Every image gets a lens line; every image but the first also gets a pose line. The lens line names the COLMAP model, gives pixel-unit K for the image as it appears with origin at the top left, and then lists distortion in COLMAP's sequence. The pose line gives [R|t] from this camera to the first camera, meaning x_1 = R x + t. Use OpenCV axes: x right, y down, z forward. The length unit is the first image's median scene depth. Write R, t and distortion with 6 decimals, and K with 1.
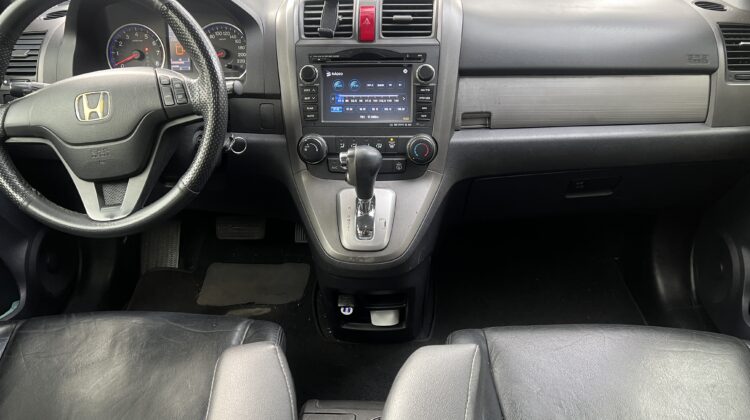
lens RADIAL K [[590.6, 0, 373.9], [0, 590.6, 187.2], [0, 0, 1]] dist [0.063583, -0.053502]
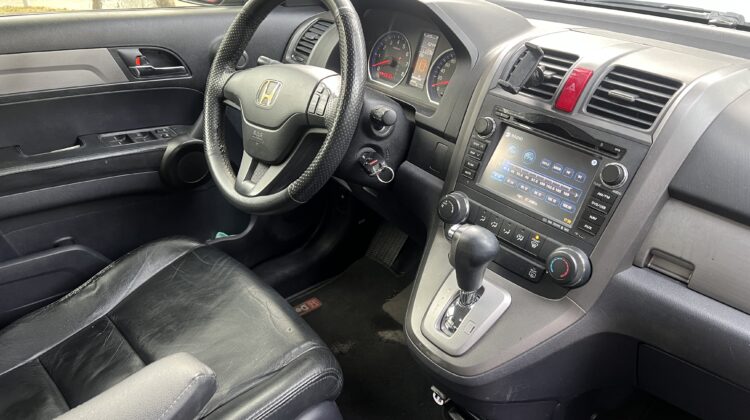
lens RADIAL K [[590.6, 0, 373.9], [0, 590.6, 187.2], [0, 0, 1]] dist [0.063583, -0.053502]
pose [[0.679505, 0.369939, -0.633575, 0.352975], [-0.381721, 0.915745, 0.125302, -0.156570], [0.626547, 0.156706, 0.763467, 0.259946]]
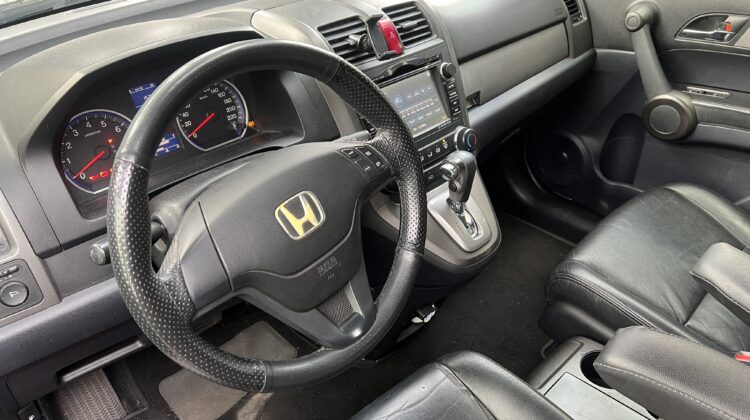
lens RADIAL K [[590.6, 0, 373.9], [0, 590.6, 187.2], [0, 0, 1]] dist [0.063583, -0.053502]
pose [[0.669564, -0.367778, 0.645309, -0.744218], [0.344000, 0.923557, 0.169429, -0.222244], [-0.658292, 0.108543, 0.744896, 0.321469]]
